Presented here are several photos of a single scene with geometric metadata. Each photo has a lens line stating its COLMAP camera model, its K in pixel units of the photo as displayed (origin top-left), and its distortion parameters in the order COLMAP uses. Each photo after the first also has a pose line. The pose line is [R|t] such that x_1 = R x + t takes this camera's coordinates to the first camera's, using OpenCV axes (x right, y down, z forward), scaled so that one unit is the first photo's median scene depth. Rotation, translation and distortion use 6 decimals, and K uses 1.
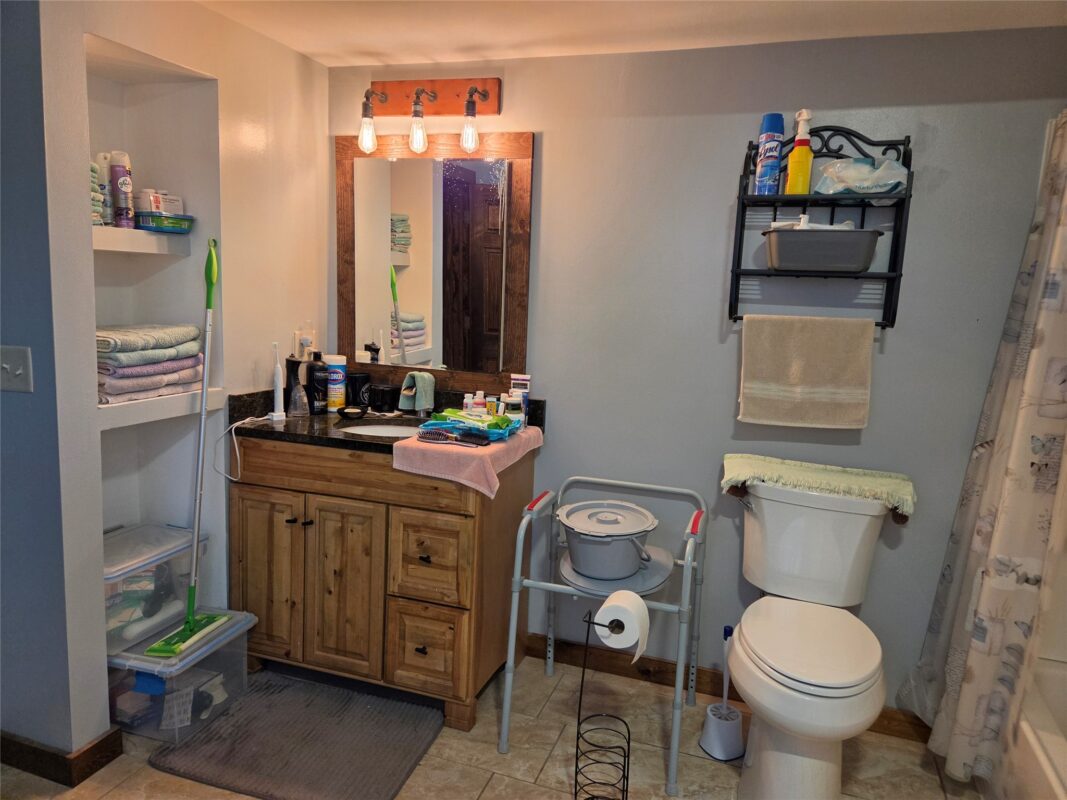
lens RADIAL K [[711.3, 0, 530.2], [0, 711.3, 397.2], [0, 0, 1]] dist [0.072617, -0.050717]
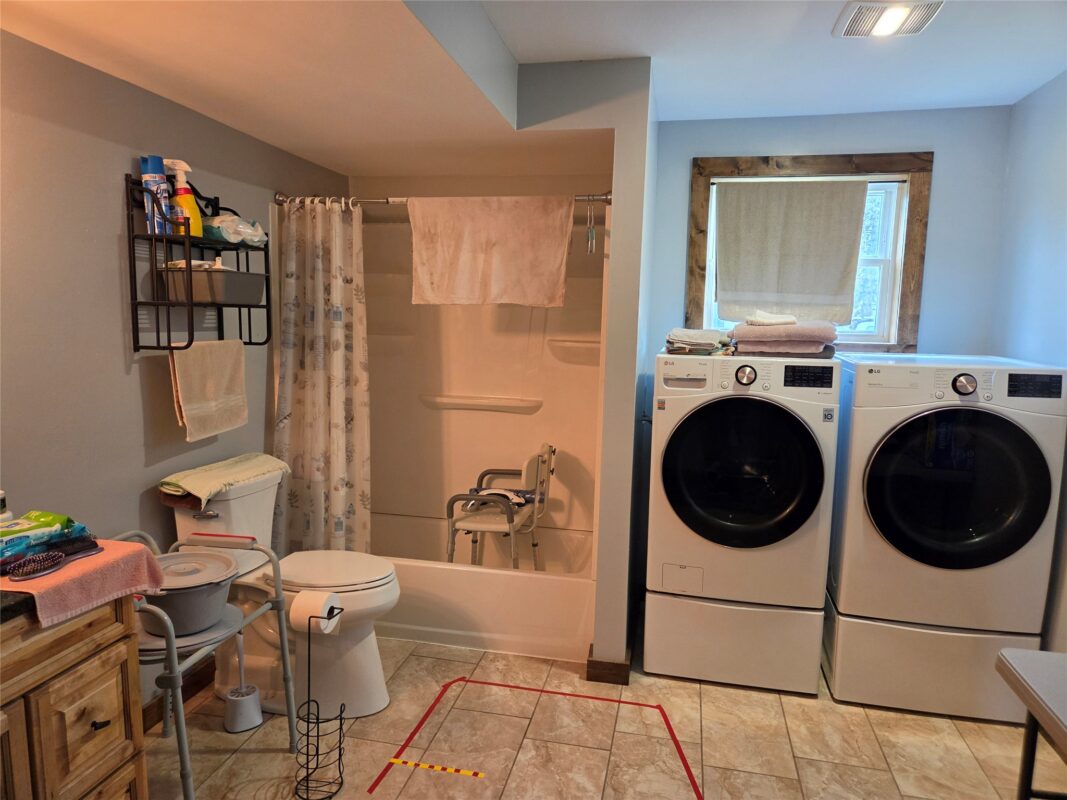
lens RADIAL K [[711.3, 0, 533.6], [0, 711.3, 403.2], [0, 0, 1]] dist [0.072617, -0.050717]
pose [[-0.083388, -0.171234, 0.981695, -0.822199], [0.118392, 0.976447, 0.180375, -0.161472], [-0.989459, 0.131266, -0.061151, 0.554095]]
